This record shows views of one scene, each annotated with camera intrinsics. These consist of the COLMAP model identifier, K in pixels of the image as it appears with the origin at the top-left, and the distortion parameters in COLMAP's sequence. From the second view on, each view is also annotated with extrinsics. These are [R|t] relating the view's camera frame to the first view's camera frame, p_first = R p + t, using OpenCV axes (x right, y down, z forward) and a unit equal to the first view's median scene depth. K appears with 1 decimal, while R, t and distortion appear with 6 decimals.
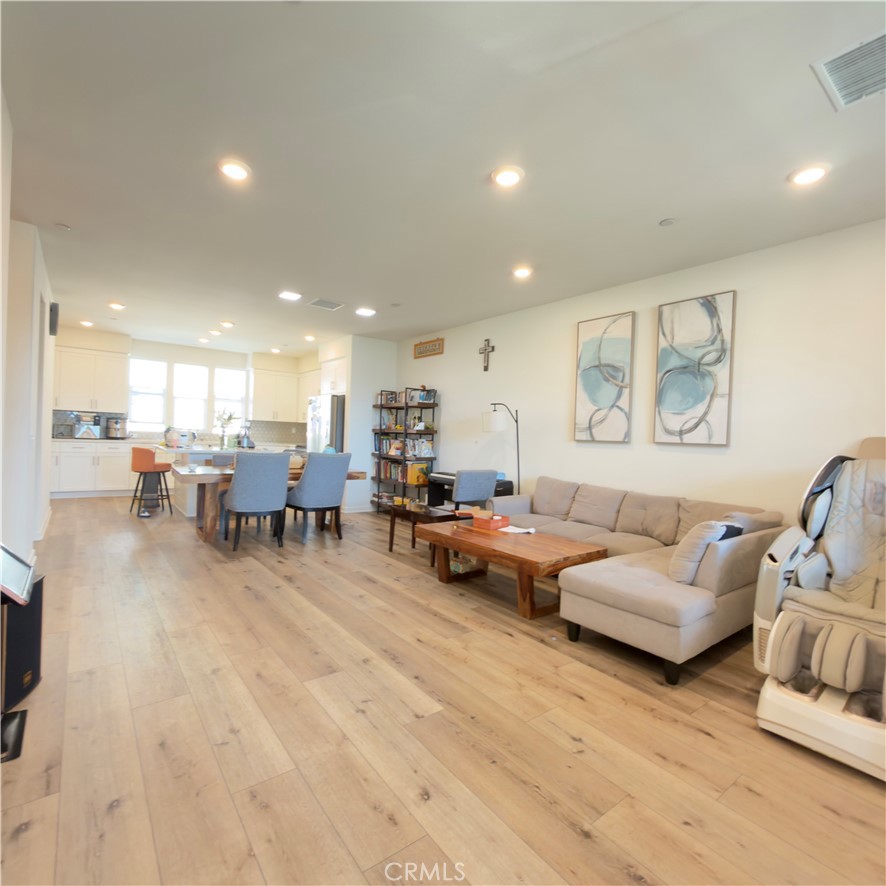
lens RADIAL K [[470.3, 0, 442.7], [0, 470.3, 442.8], [0, 0, 1]] dist [0.000074, -0.000991]
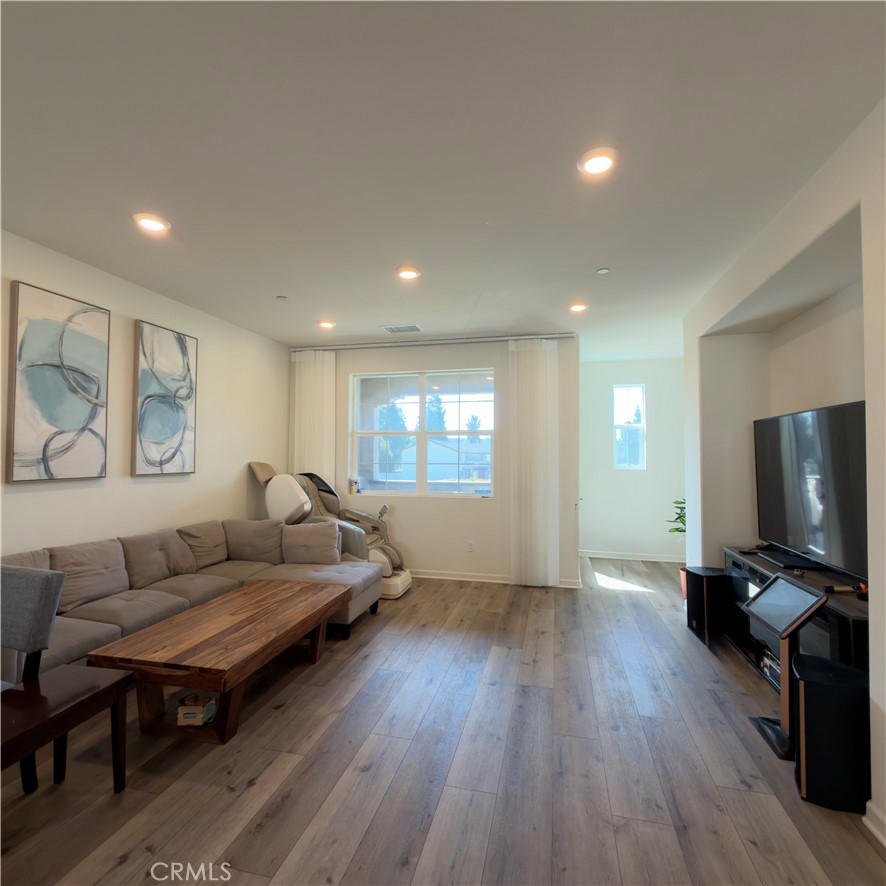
lens RADIAL K [[470.3, 0, 442.3], [0, 470.3, 442.5], [0, 0, 1]] dist [0.000074, -0.000991]
pose [[-0.627990, -0.021697, 0.777919, -0.615432], [-0.020656, 0.999724, 0.011209, -0.086994], [-0.777947, -0.009029, -0.628265, 1.160756]]
